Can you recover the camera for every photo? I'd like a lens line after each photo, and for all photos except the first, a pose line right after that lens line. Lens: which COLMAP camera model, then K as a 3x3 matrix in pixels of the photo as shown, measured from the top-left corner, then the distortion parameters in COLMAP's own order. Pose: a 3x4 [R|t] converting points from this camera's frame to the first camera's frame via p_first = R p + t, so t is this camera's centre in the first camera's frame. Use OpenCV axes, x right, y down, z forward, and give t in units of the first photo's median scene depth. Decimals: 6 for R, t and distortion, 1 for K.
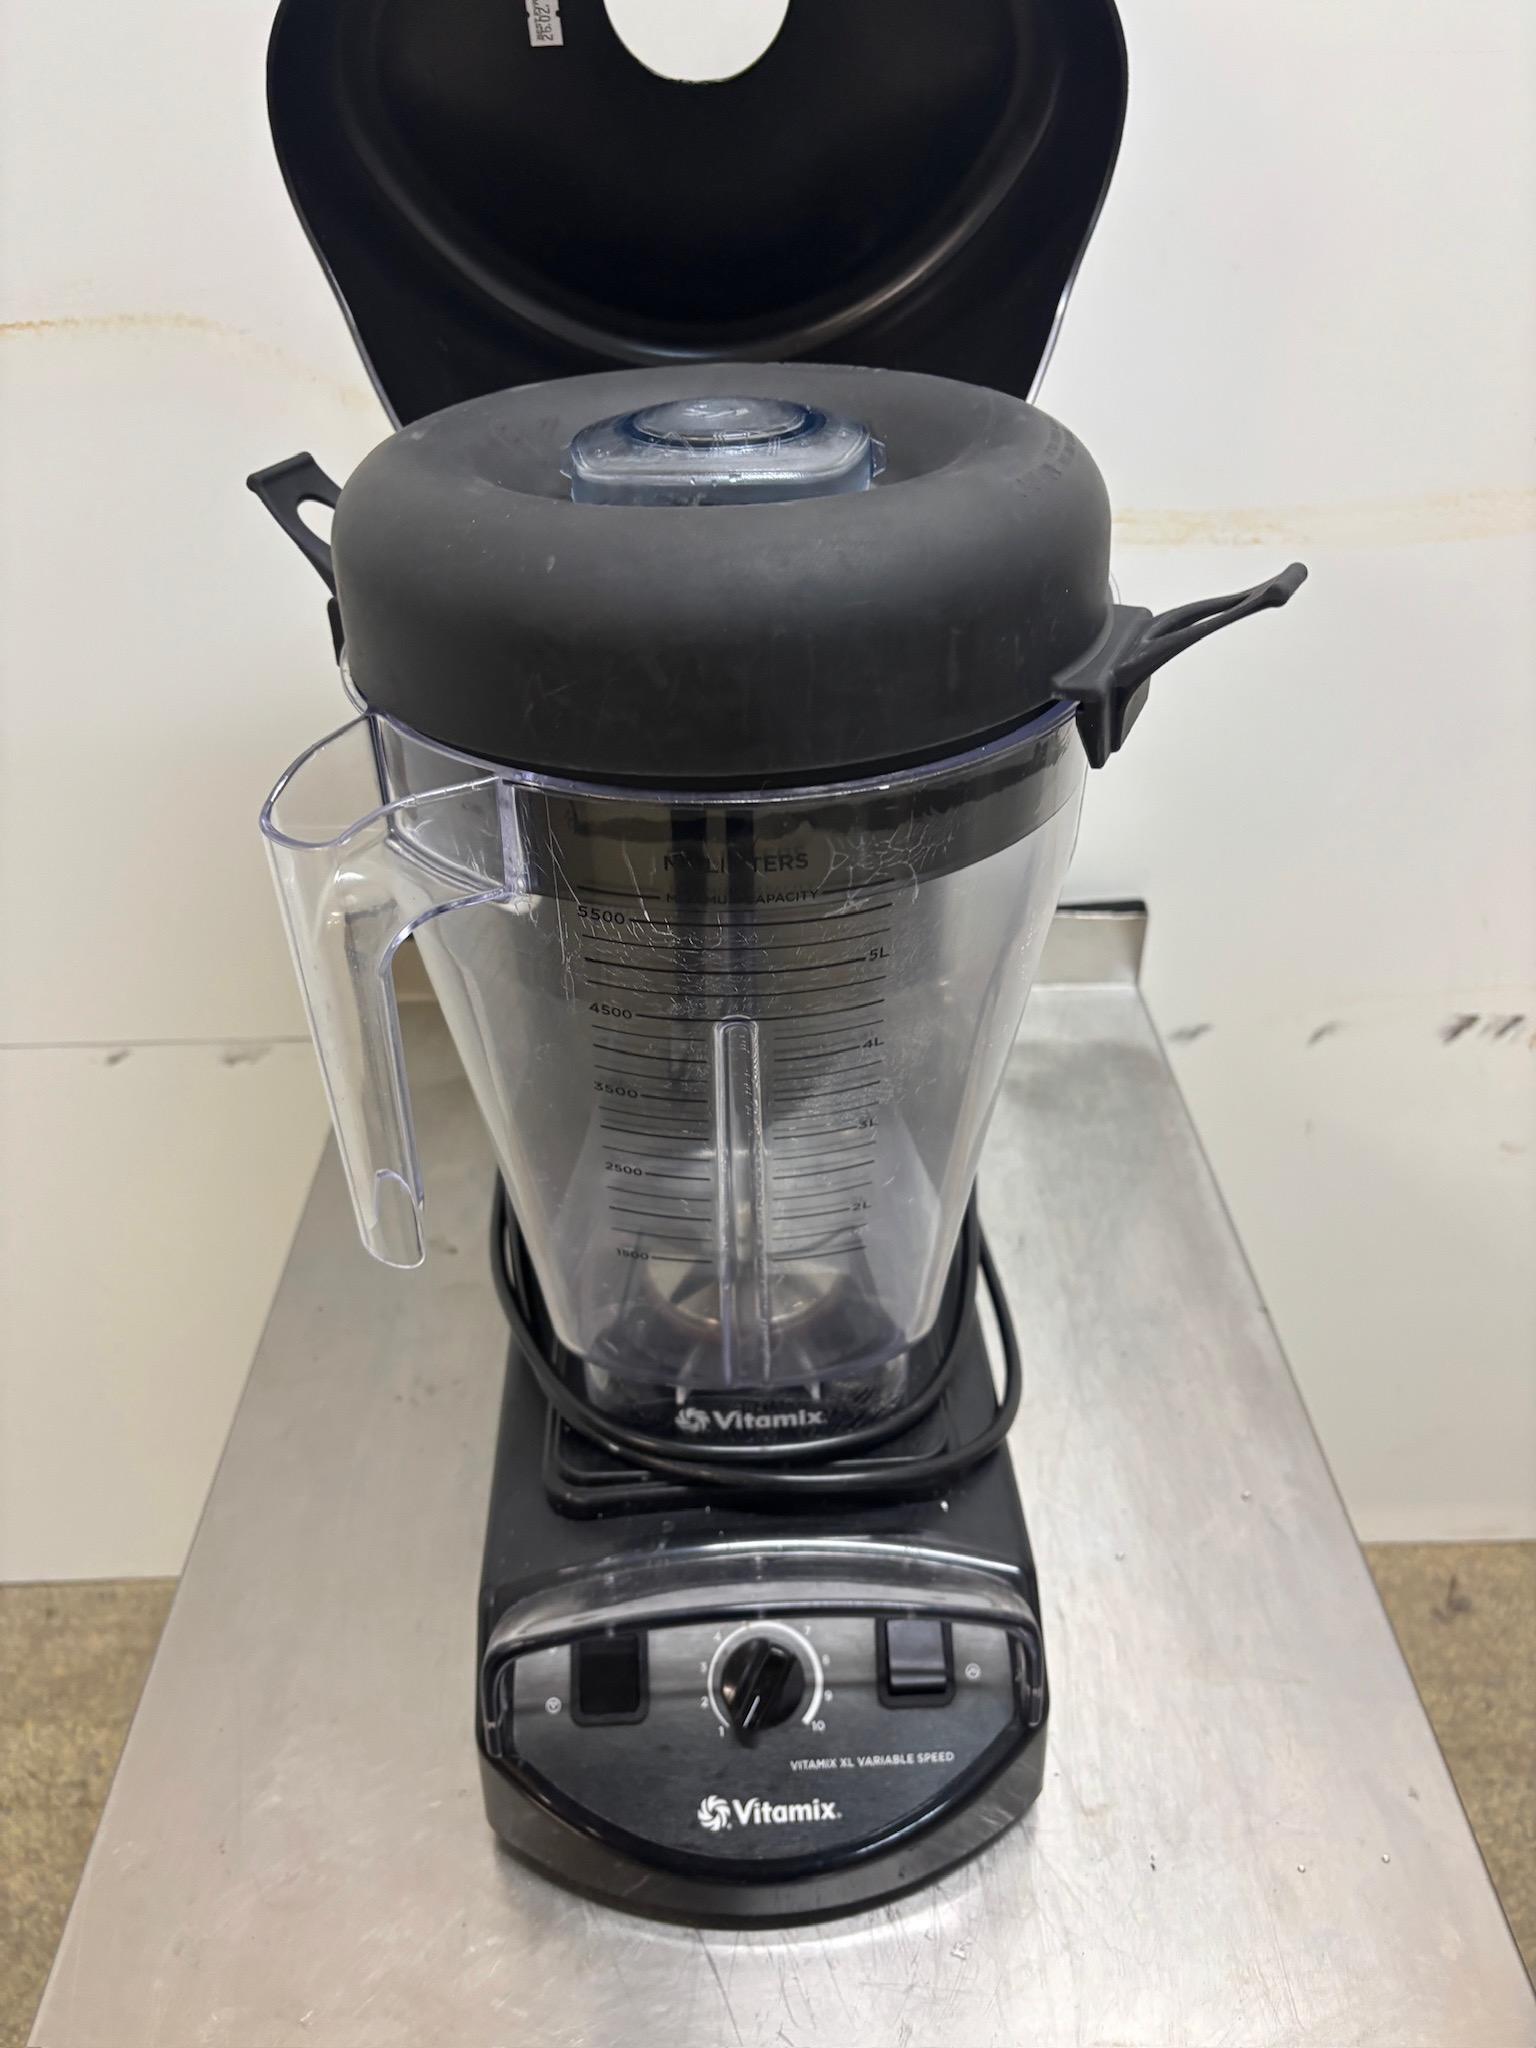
lens RADIAL K [[1591.5, 0, 790.7], [0, 1591.5, 1015.1], [0, 0, 1]] dist [0.024361, -0.032873]
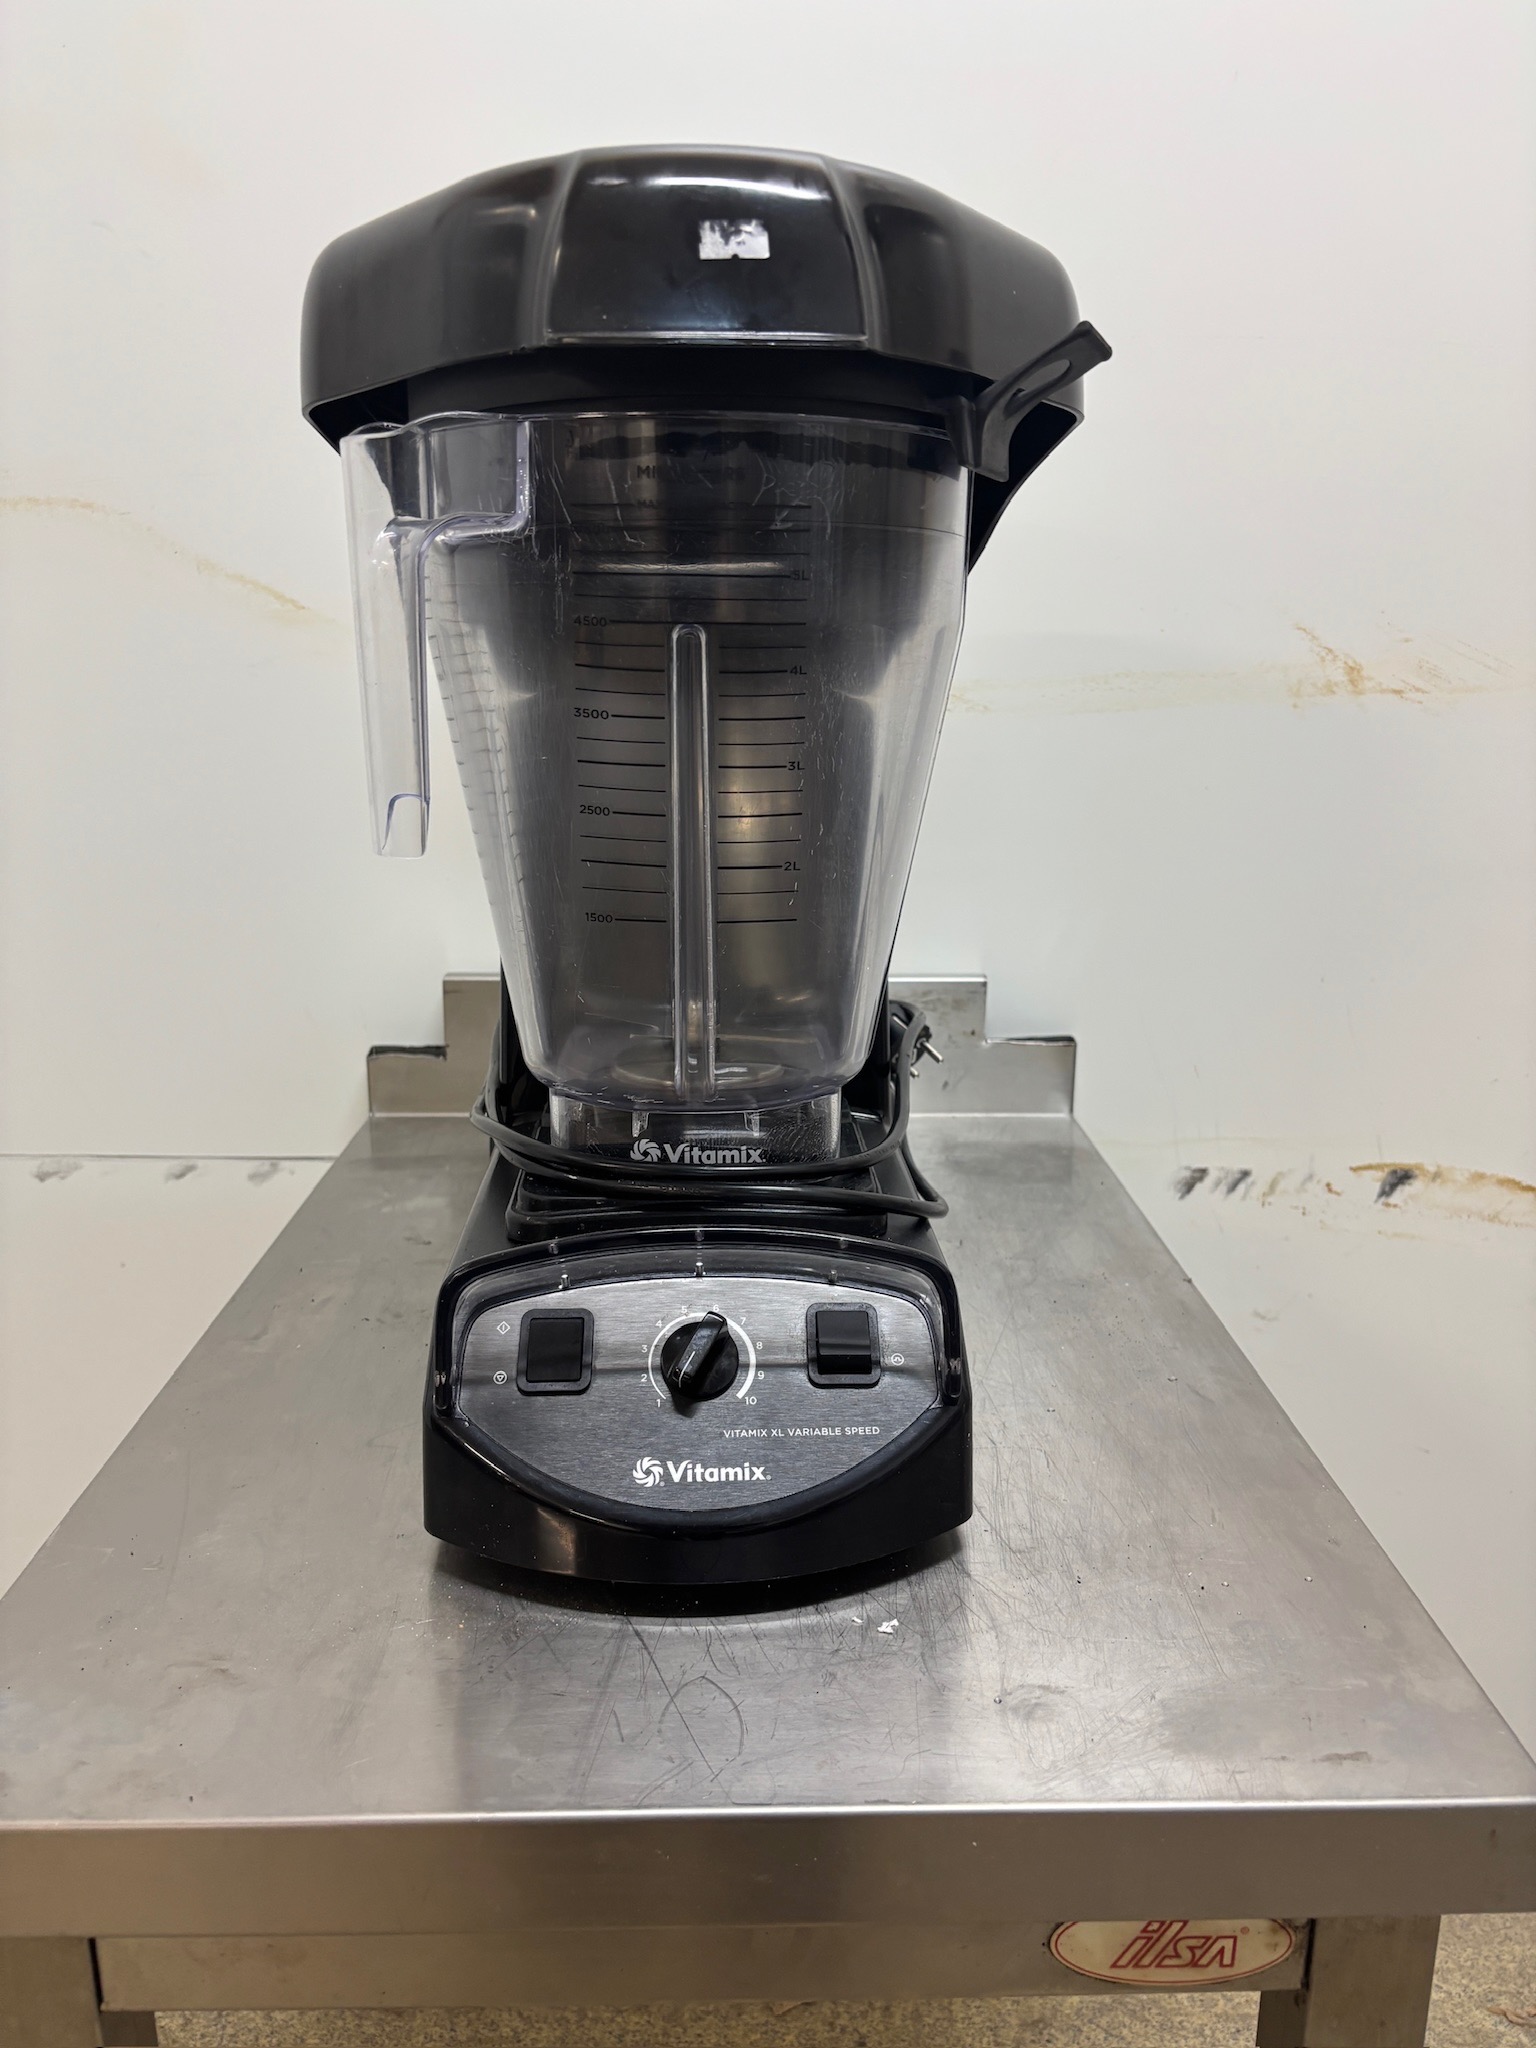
lens RADIAL K [[1591.5, 0, 787.9], [0, 1591.5, 1027.5], [0, 0, 1]] dist [0.024361, -0.032873]
pose [[0.999909, 0.012577, 0.004892, 0.031972], [-0.010101, 0.937910, -0.346732, 0.549890], [-0.008949, 0.346651, 0.937951, -0.069578]]
